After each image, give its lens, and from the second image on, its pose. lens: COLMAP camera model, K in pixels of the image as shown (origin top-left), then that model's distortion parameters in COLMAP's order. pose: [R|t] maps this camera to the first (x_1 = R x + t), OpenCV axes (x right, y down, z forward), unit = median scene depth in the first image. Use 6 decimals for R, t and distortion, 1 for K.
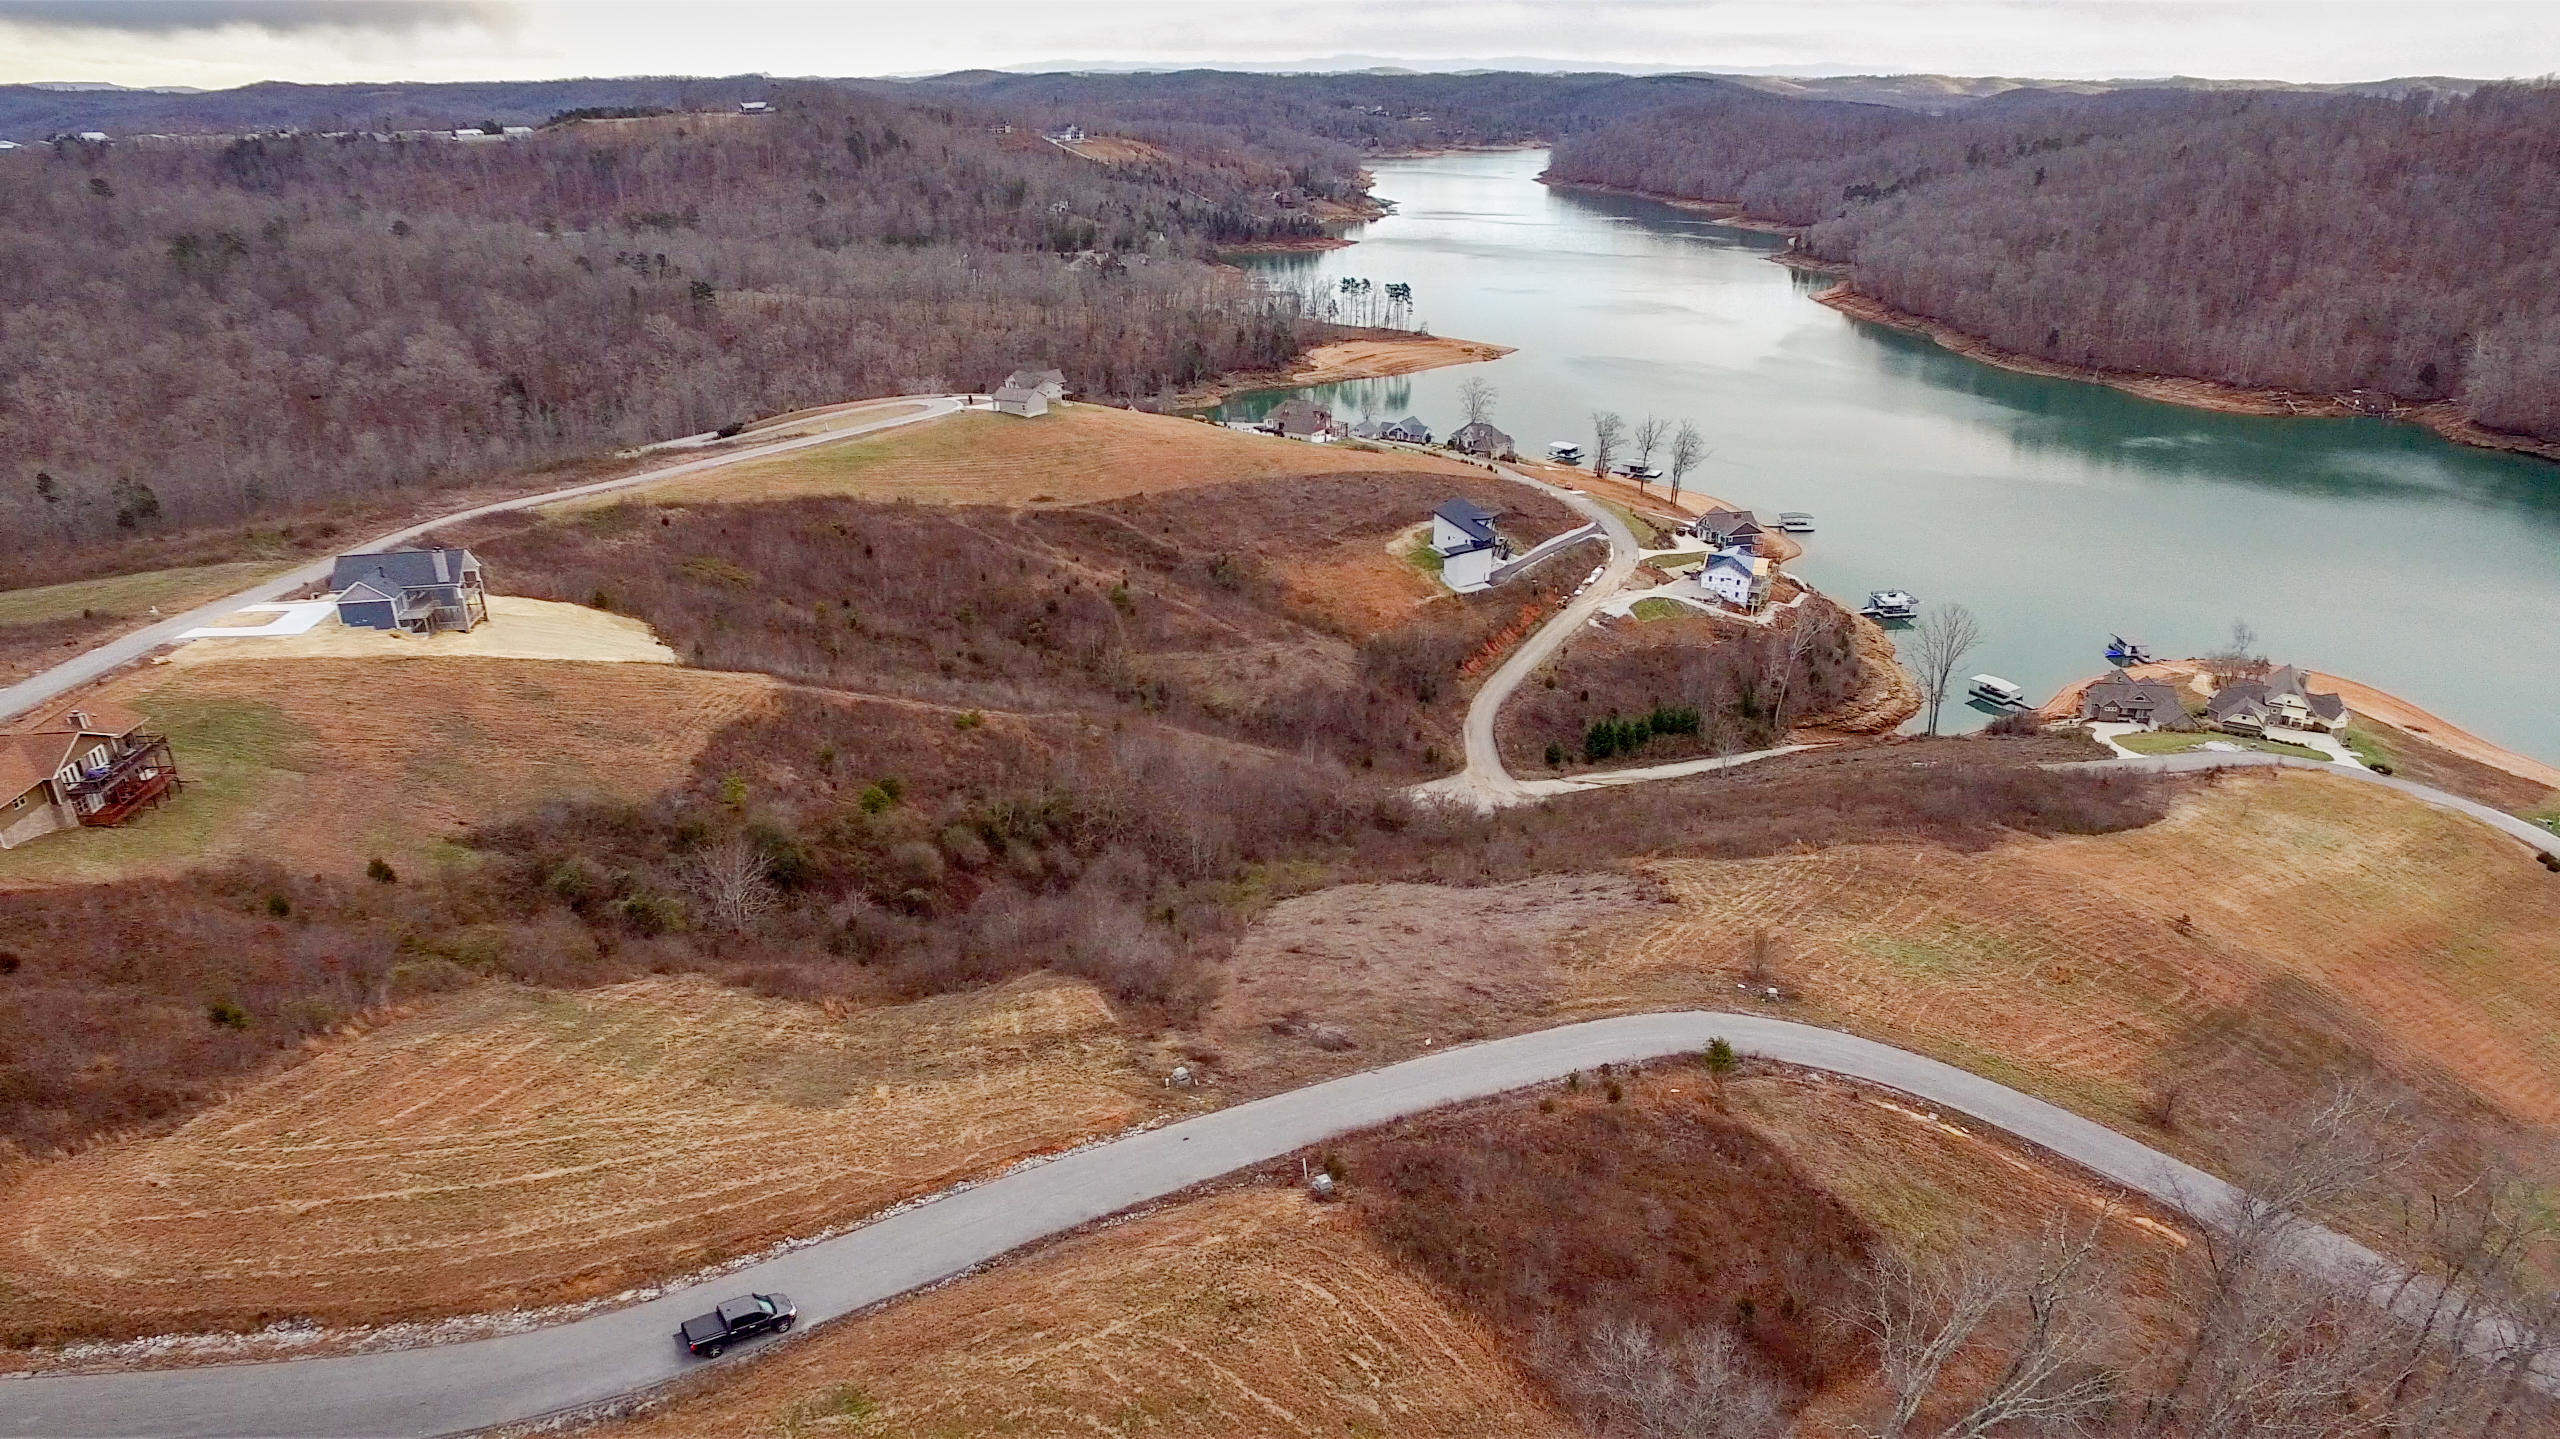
lens RADIAL K [[1549.5, 0, 1283.4], [0, 1549.5, 720.8], [0, 0, 1]] dist [-0.125772, 0.091550]
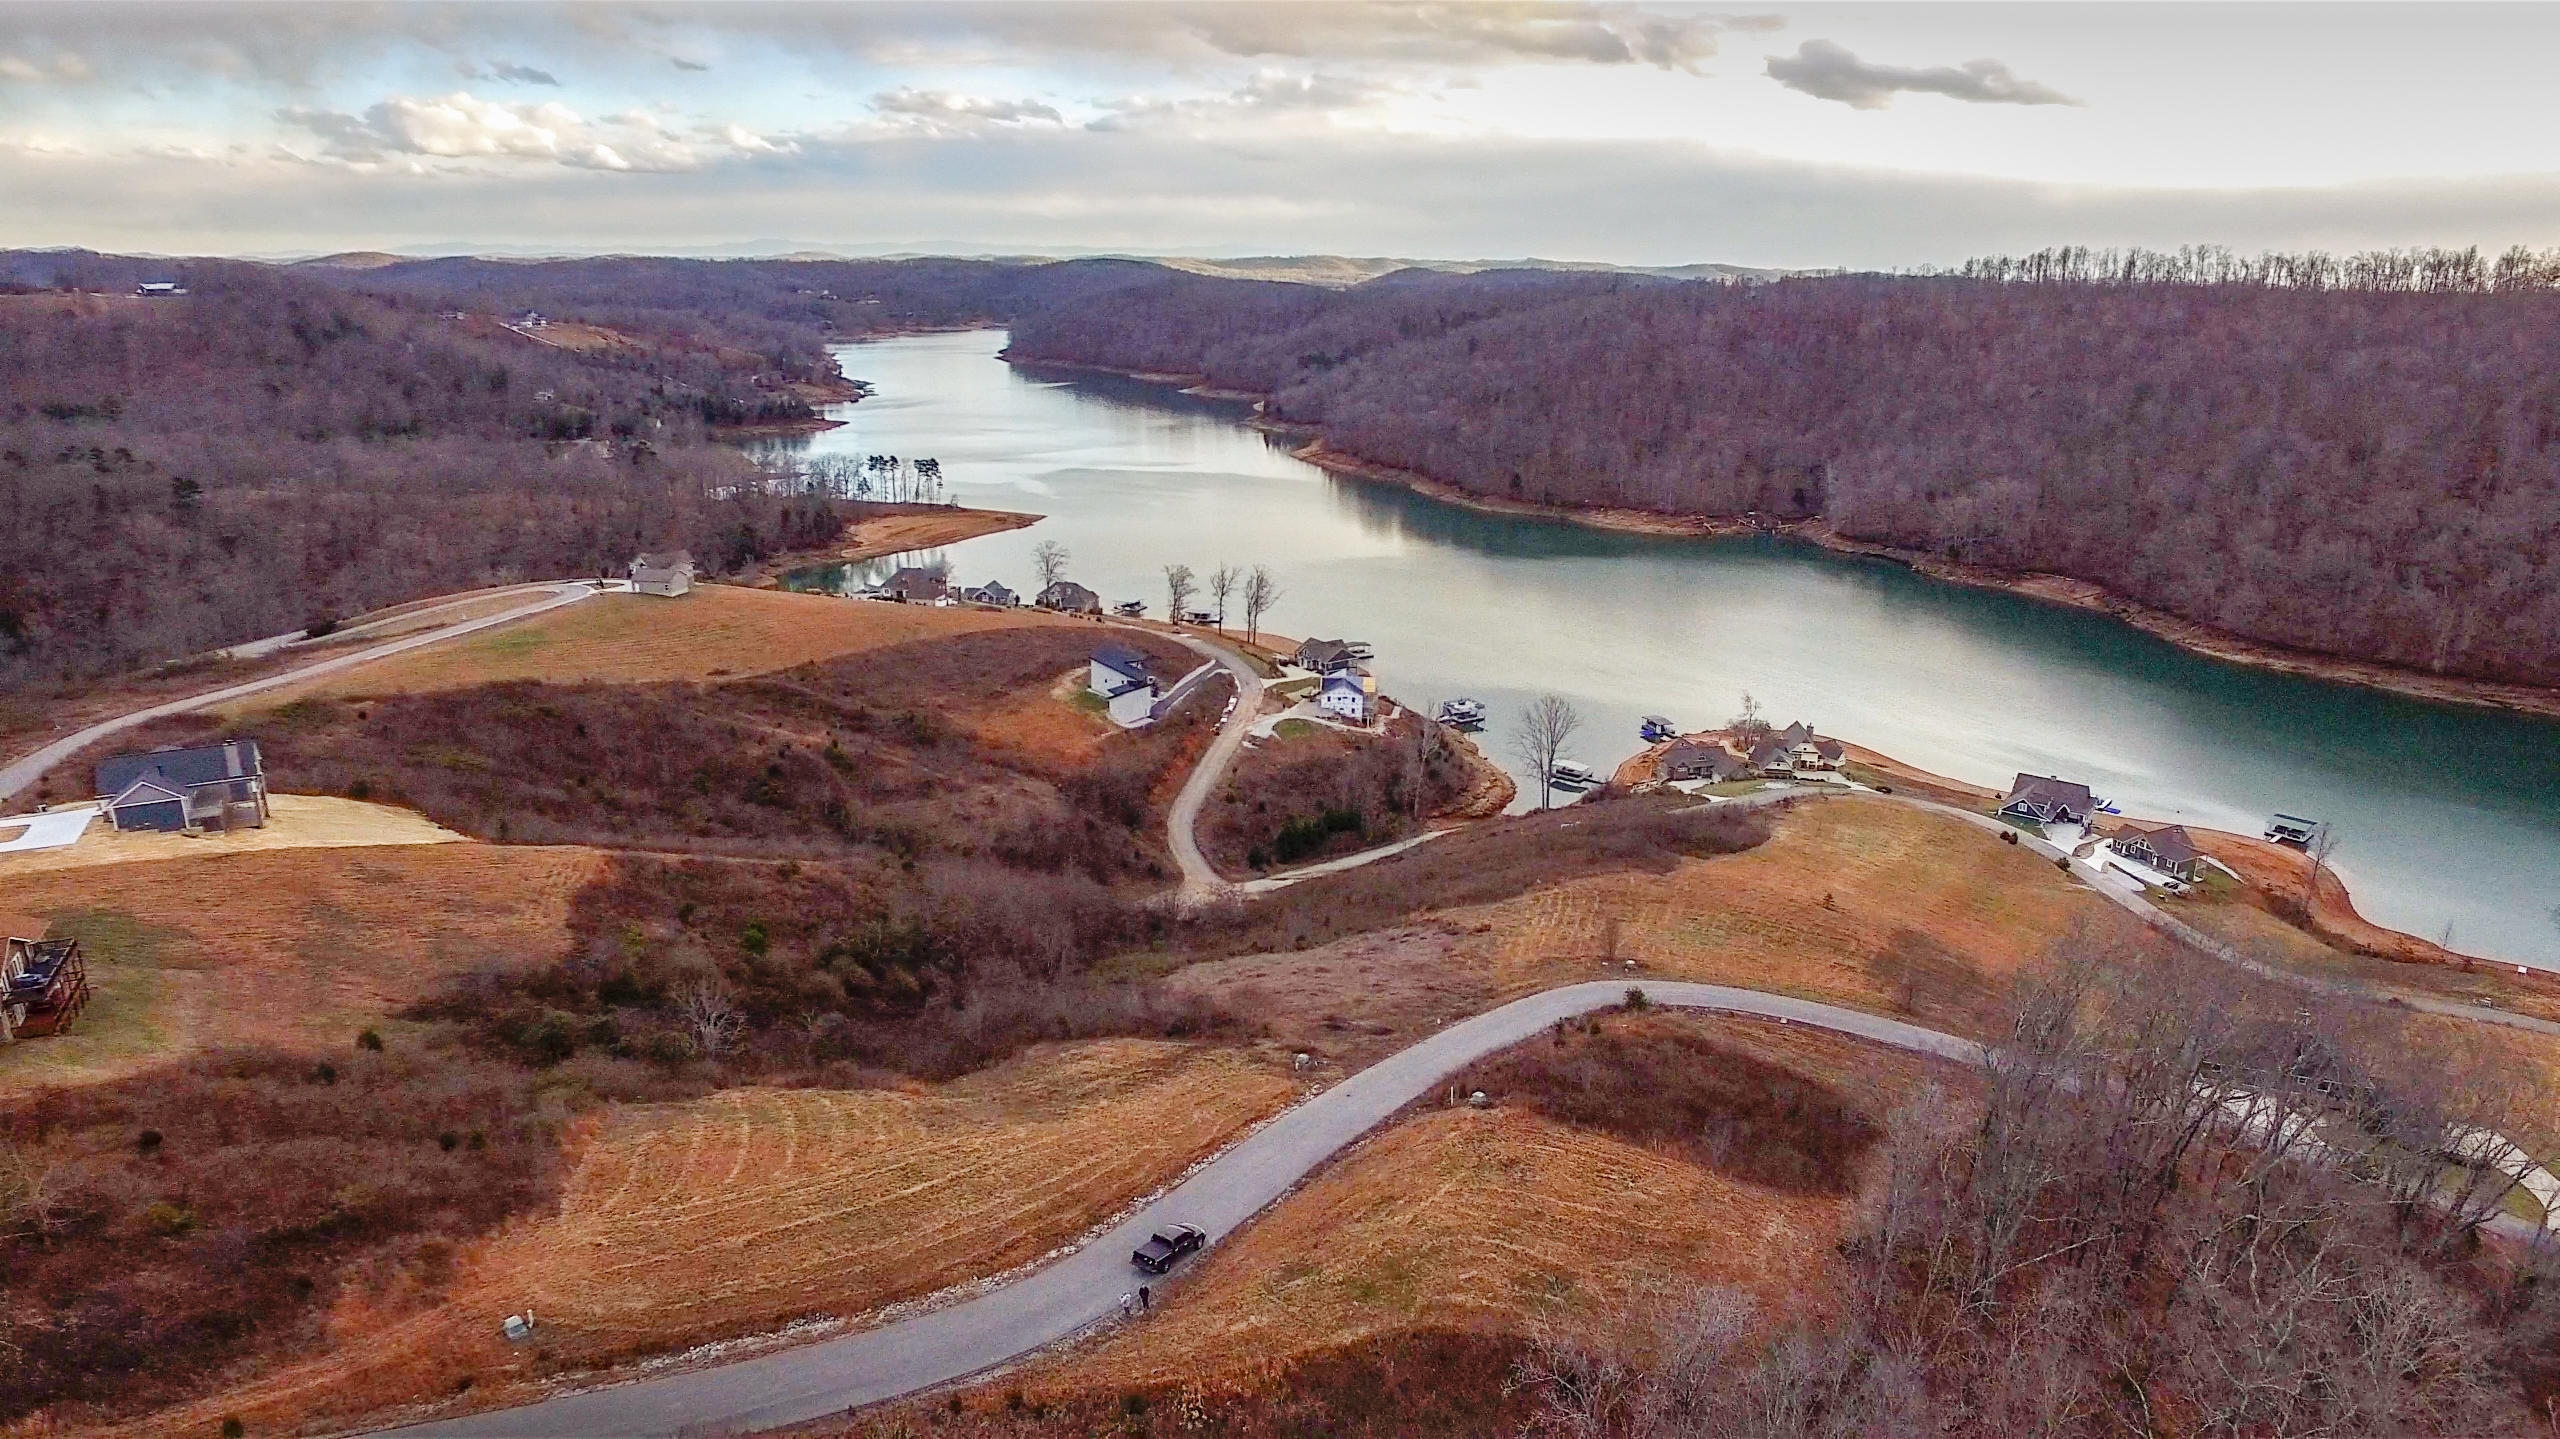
lens RADIAL K [[1549.5, 0, 1283.4], [0, 1549.5, 720.8], [0, 0, 1]] dist [-0.125772, 0.091550]
pose [[0.937916, -0.083893, 0.336563, -0.138759], [0.119879, 0.988919, -0.087569, 0.019147], [-0.325487, 0.122479, 0.937580, -0.057064]]
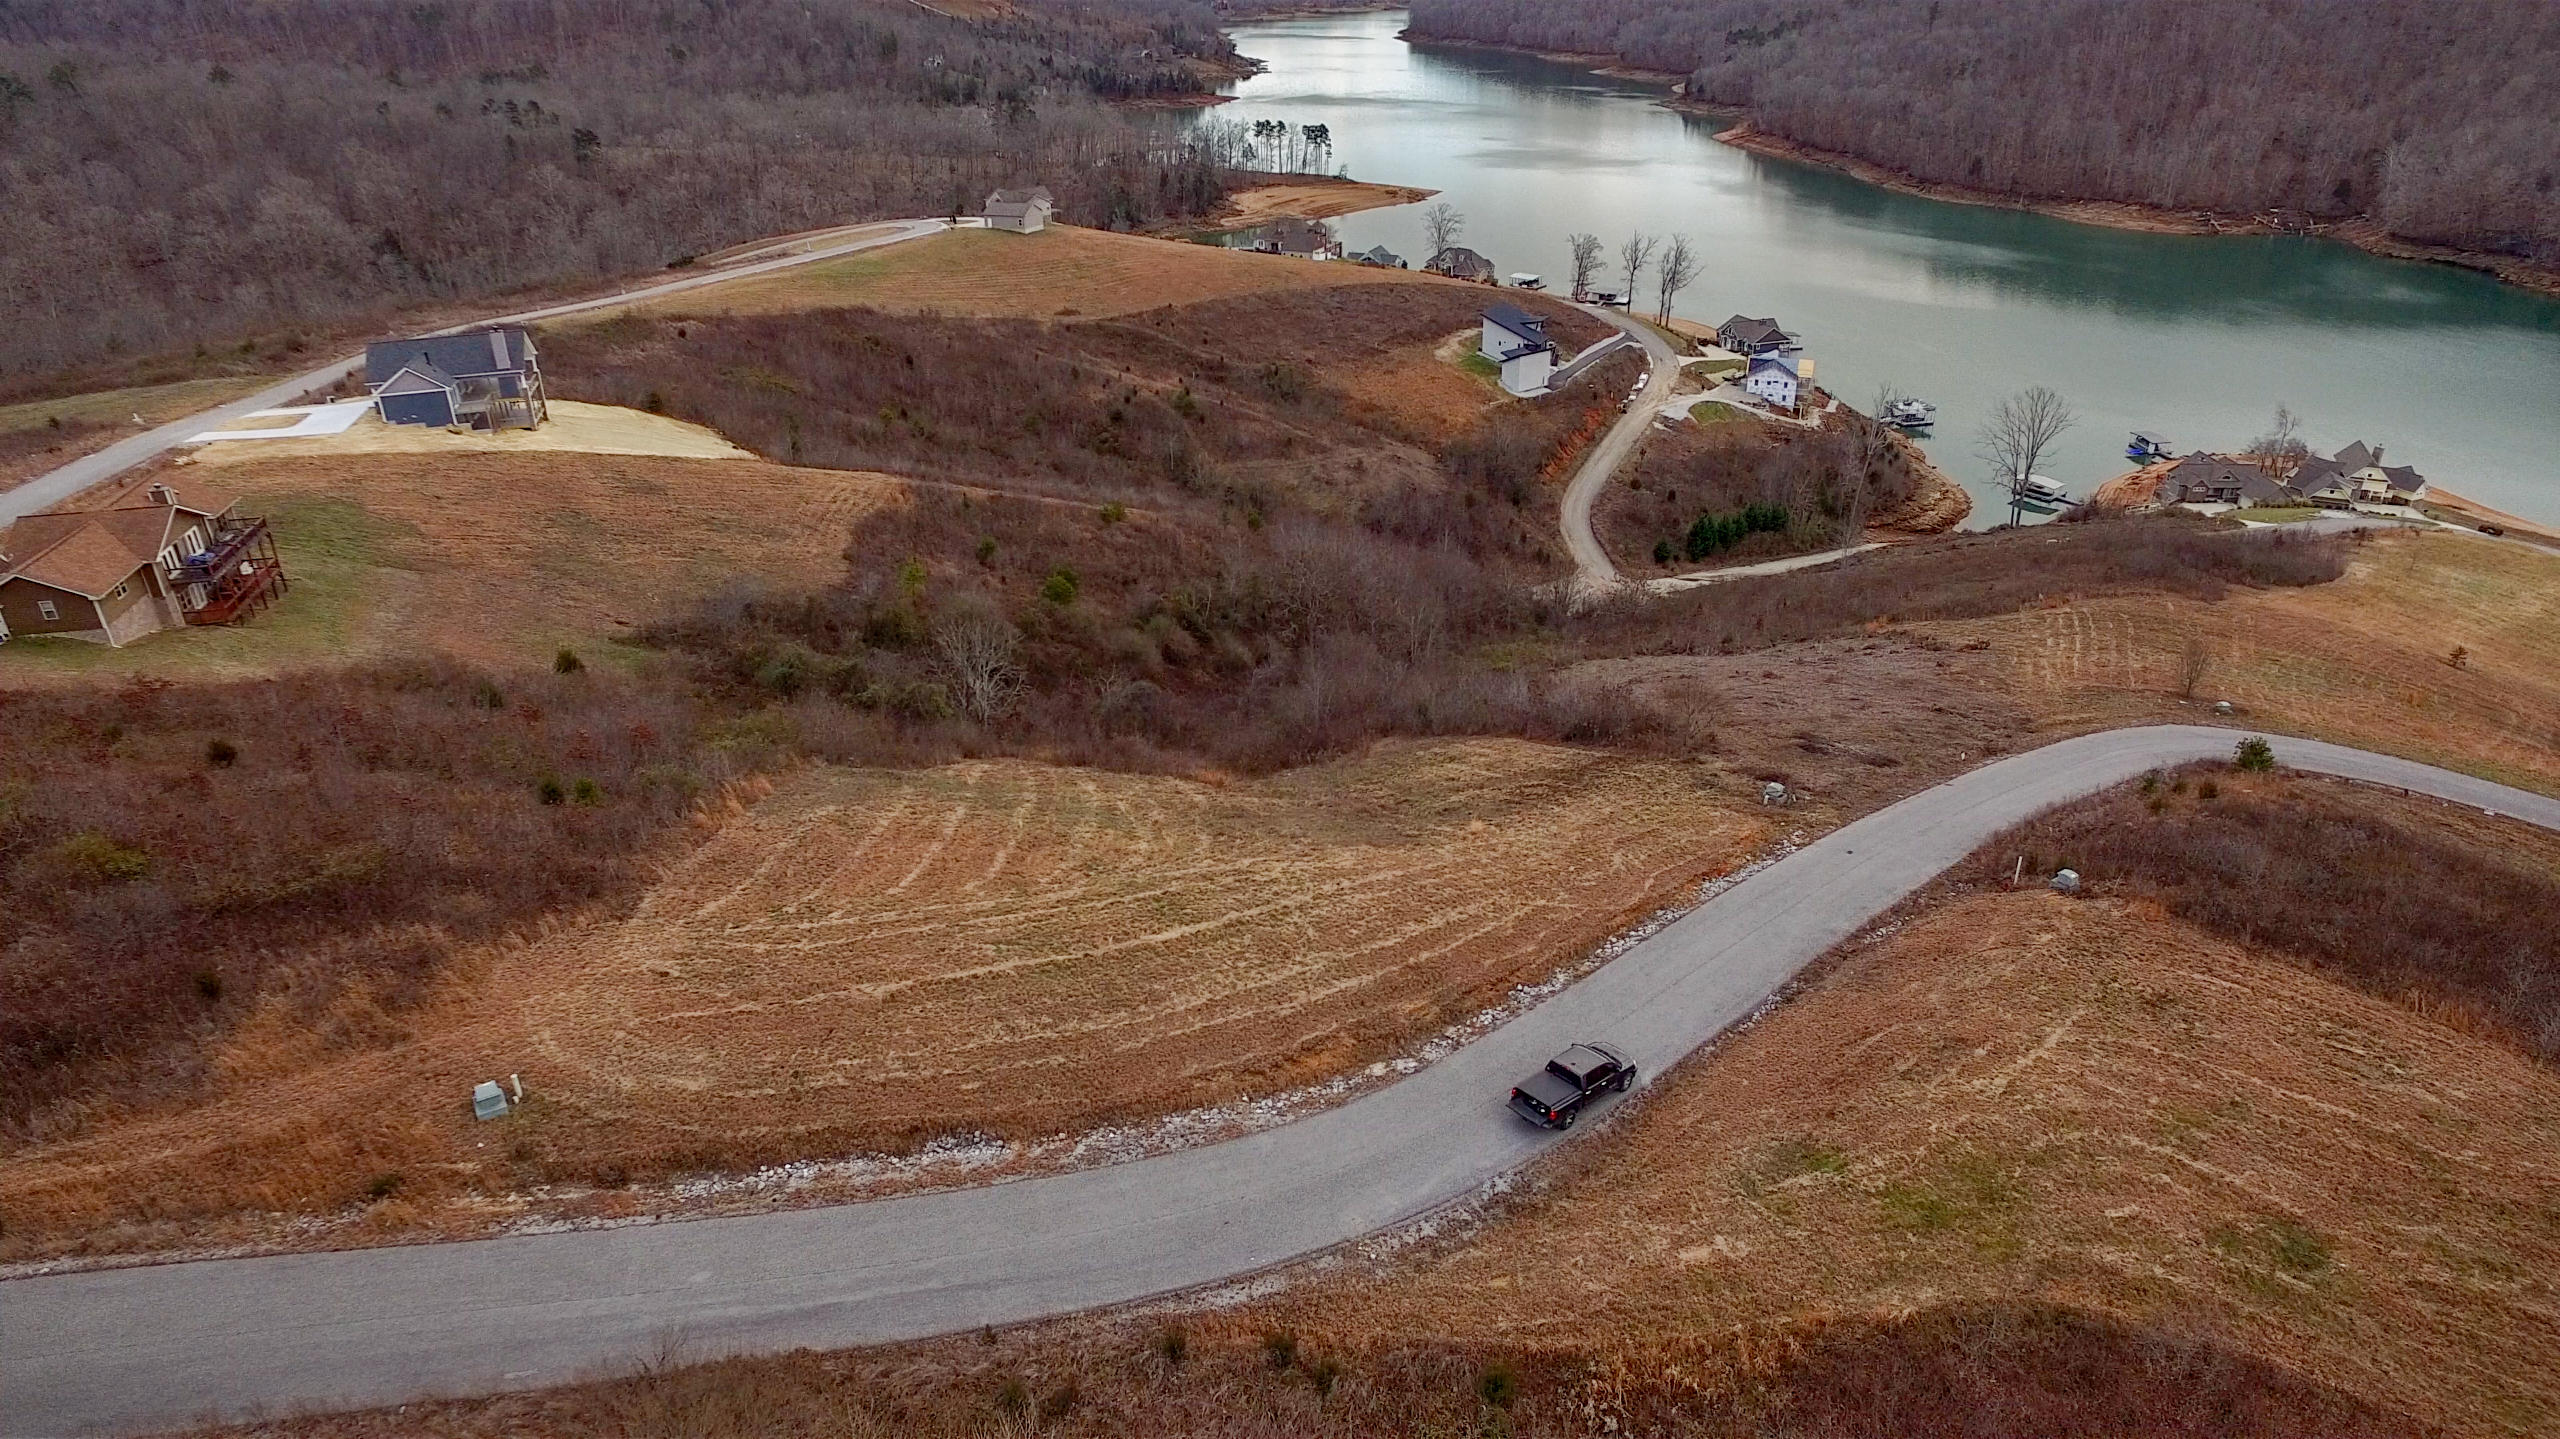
lens RADIAL K [[1549.5, 0, 1283.4], [0, 1549.5, 720.8], [0, 0, 1]] dist [-0.125772, 0.091550]
pose [[0.994308, -0.054110, 0.091777, -0.117405], [0.047355, 0.996115, 0.074252, 0.034304], [-0.095438, -0.069483, 0.993007, 0.060287]]
